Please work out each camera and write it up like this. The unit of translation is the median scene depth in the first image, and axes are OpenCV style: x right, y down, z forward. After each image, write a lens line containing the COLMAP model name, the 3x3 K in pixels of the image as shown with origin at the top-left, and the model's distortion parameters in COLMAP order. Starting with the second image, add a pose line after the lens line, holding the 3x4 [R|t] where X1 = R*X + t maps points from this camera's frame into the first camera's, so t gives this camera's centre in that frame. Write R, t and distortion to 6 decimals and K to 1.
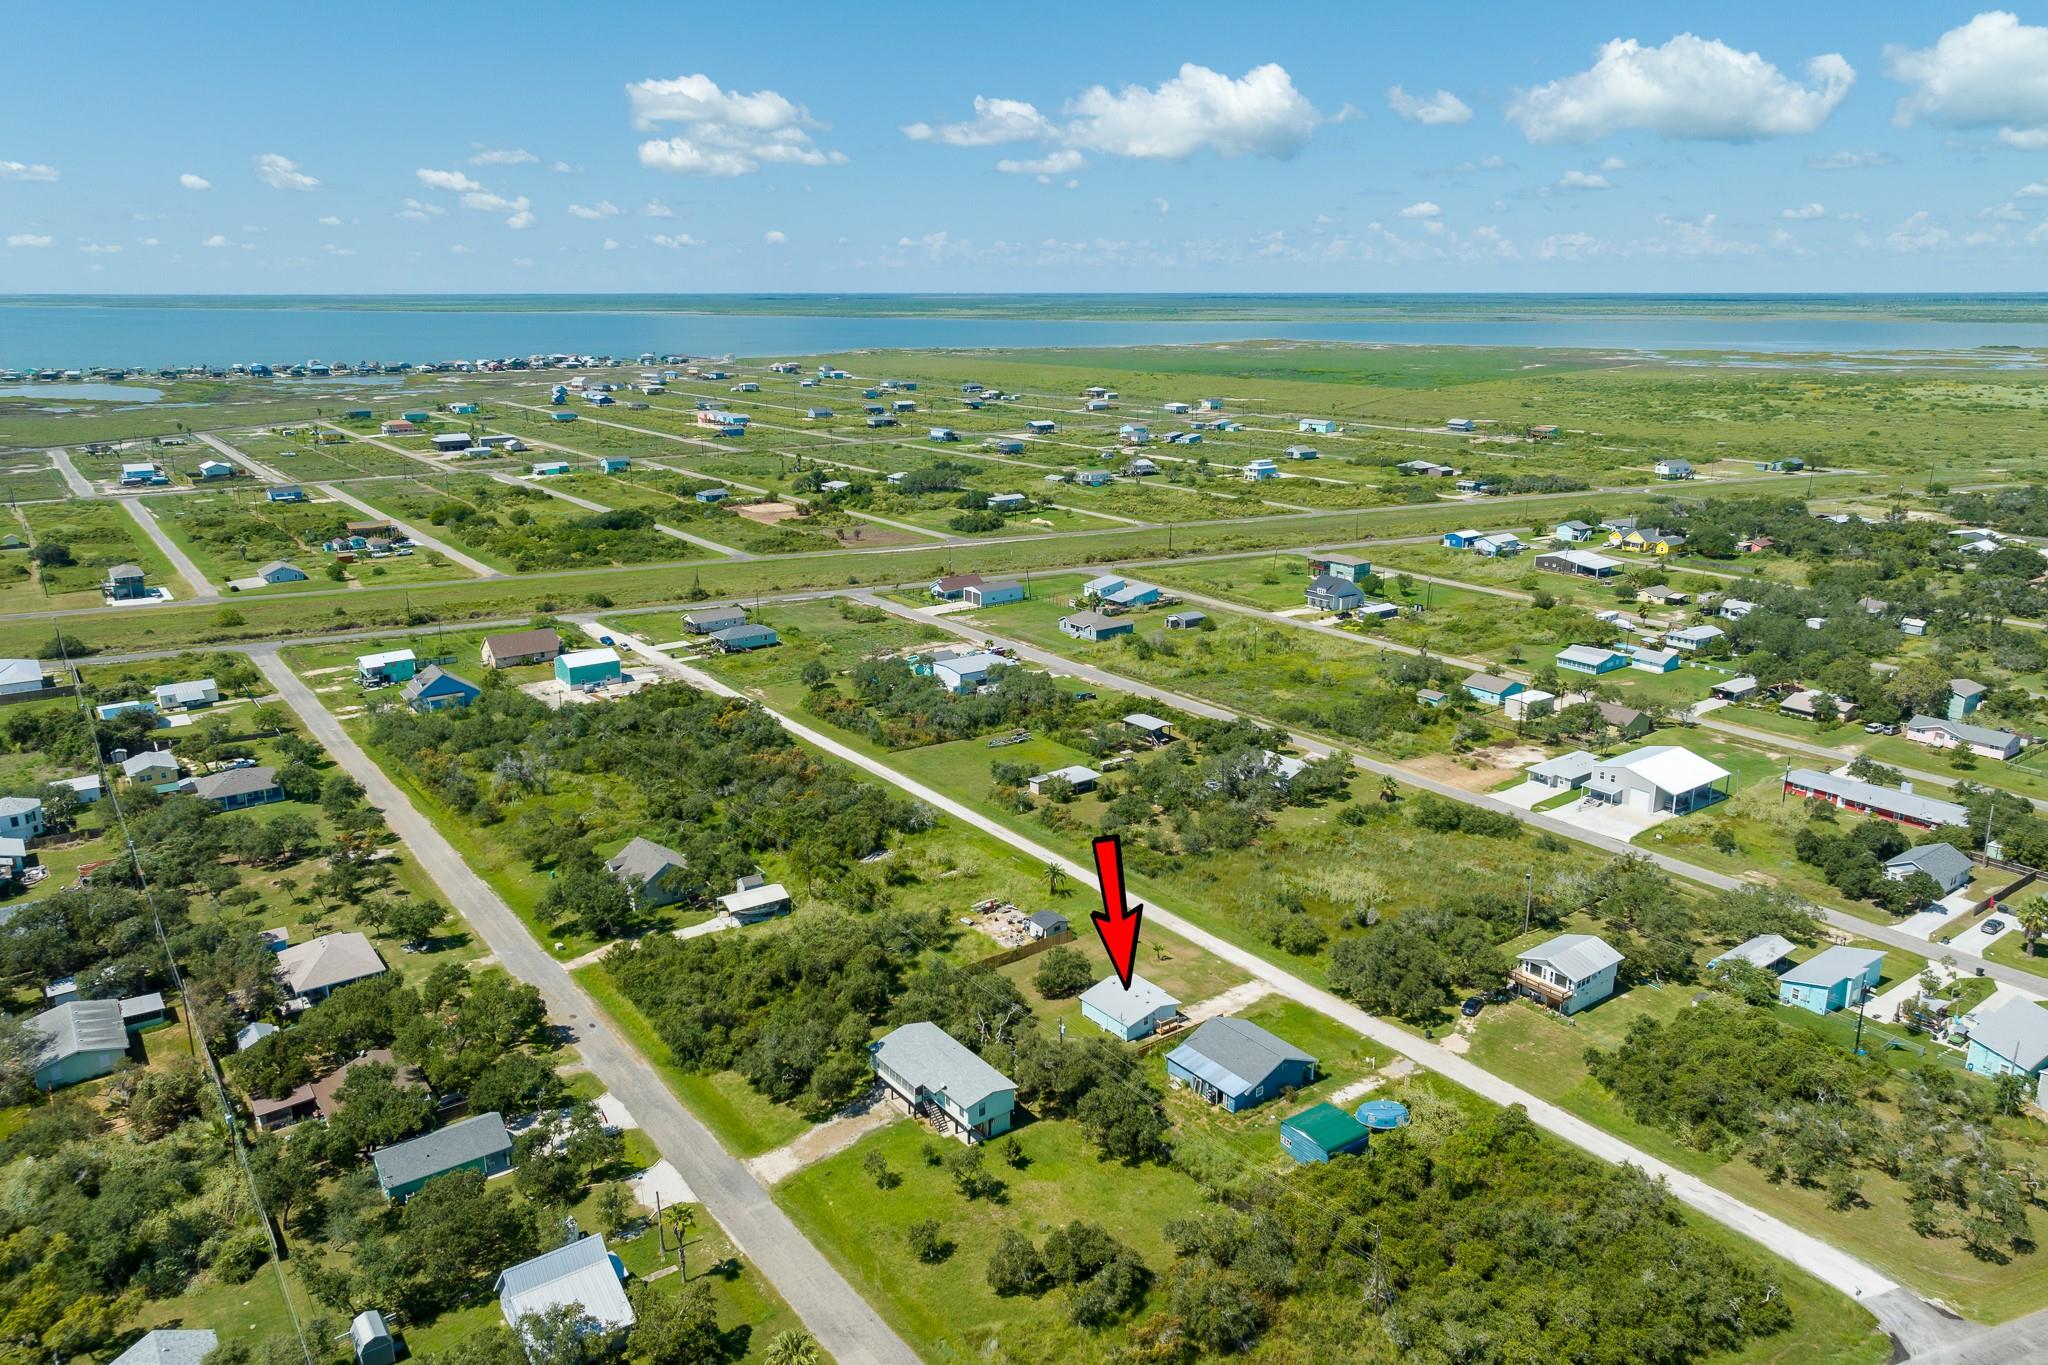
lens RADIAL K [[1412.2, 0, 1024.0], [0, 1412.2, 682.5], [0, 0, 1]] dist [-0.004993, 0.012100]
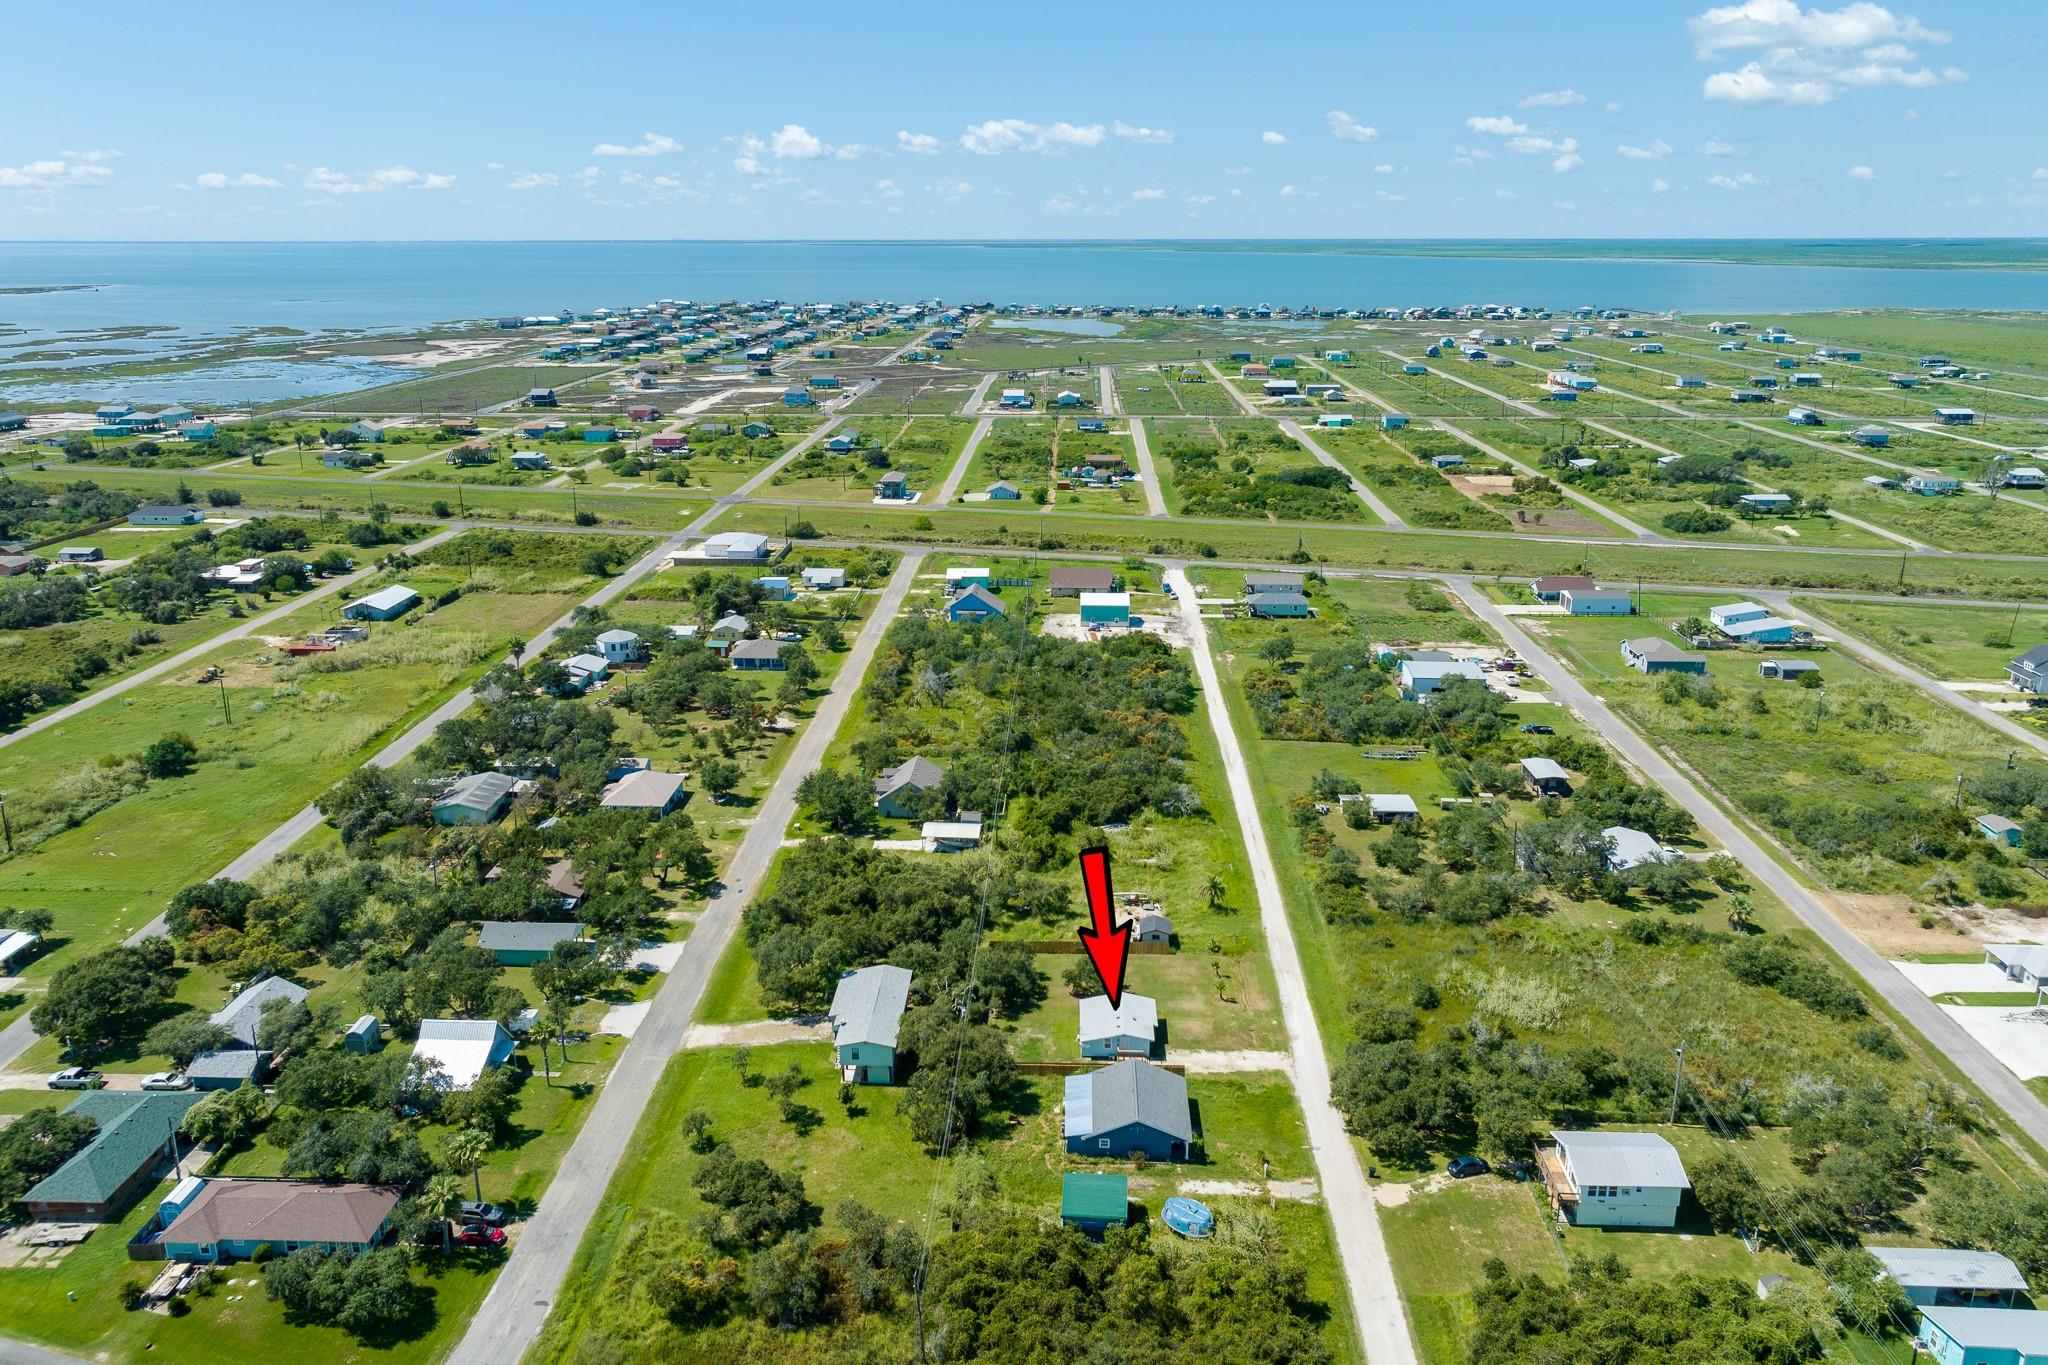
lens RADIAL K [[1412.2, 0, 1024.0], [0, 1412.2, 682.5], [0, 0, 1]] dist [-0.004993, 0.012100]
pose [[0.779698, 0.189708, -0.596726, 0.305830], [-0.168104, 0.981433, 0.092363, -0.044742], [0.603169, 0.028297, 0.797111, 0.098648]]
